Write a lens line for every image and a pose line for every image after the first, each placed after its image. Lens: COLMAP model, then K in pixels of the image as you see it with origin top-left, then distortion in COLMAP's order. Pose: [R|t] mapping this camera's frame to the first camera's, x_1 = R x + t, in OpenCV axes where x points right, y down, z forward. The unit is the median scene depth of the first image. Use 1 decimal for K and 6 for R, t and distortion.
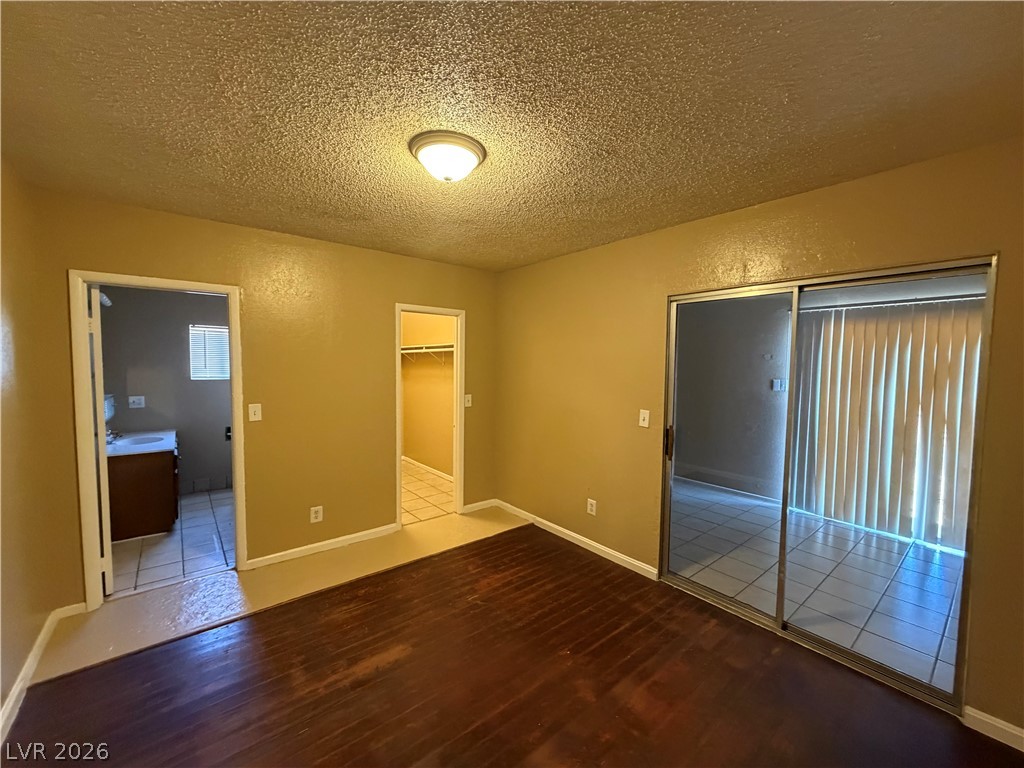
lens RADIAL K [[410.1, 0, 513.1], [0, 410.1, 385.2], [0, 0, 1]] dist [0.001765, -0.000357]
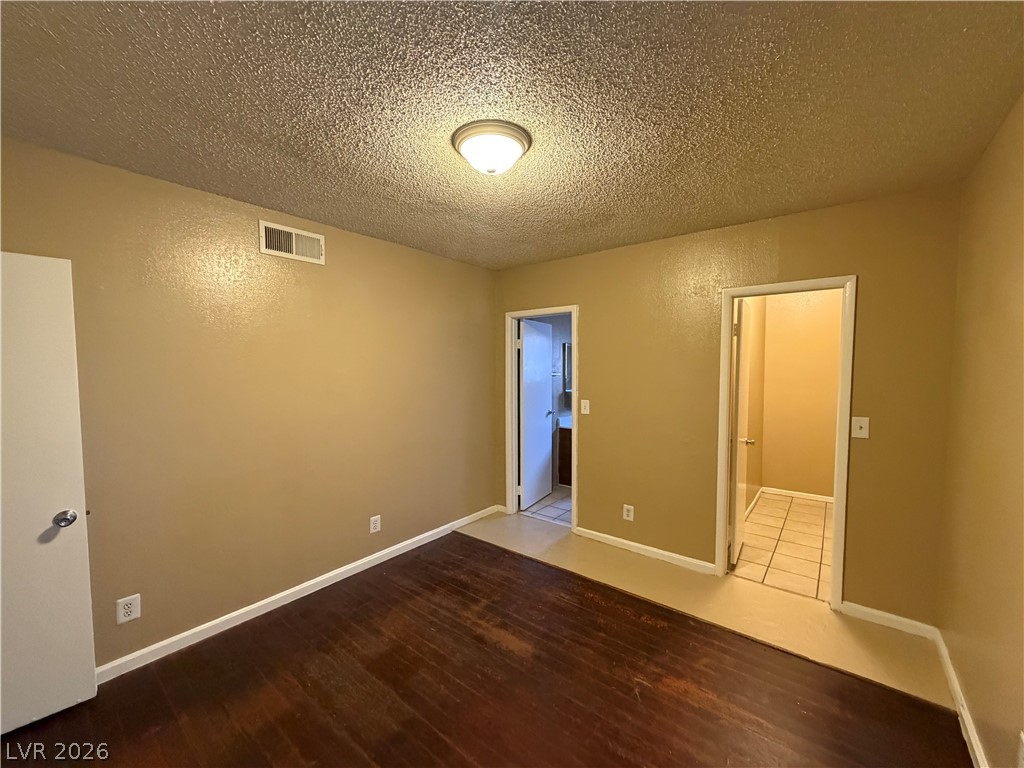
lens RADIAL K [[410.1, 0, 512.3], [0, 410.1, 387.0], [0, 0, 1]] dist [0.001765, -0.000357]
pose [[0.204373, 0.040655, -0.978048, 0.553609], [-0.047896, 0.998356, 0.031491, -0.022112], [0.977721, 0.040409, 0.205985, 0.600101]]
